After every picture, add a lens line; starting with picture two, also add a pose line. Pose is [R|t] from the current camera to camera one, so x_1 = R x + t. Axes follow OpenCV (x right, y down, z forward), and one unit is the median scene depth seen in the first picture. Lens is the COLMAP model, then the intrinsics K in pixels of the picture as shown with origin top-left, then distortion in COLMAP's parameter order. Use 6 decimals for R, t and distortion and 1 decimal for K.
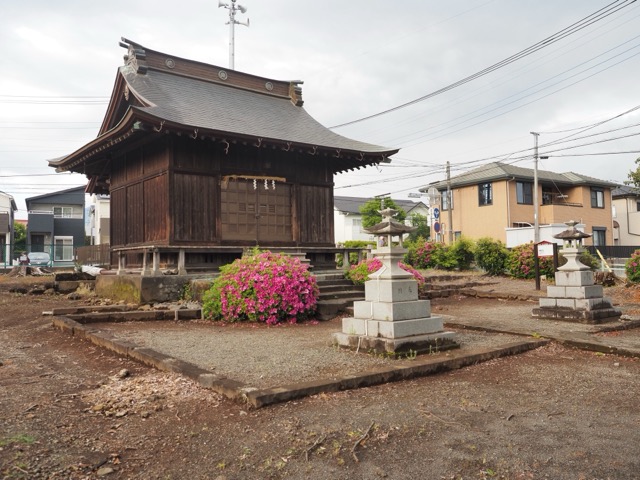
lens RADIAL K [[556.4, 0, 320.0], [0, 556.4, 240.0], [0, 0, 1]] dist [0.003841, -0.000483]
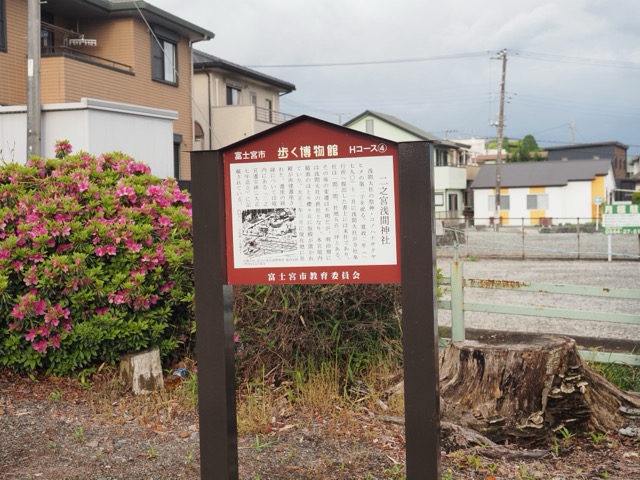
lens RADIAL K [[931.9, 0, 320.0], [0, 931.9, 240.0], [0, 0, 1]] dist [-0.001256, -0.004247]
pose [[0.748403, -0.020030, 0.662942, 0.151648], [-0.029239, 0.997576, 0.063148, 0.006510], [-0.662600, -0.066644, 0.746003, 0.448567]]
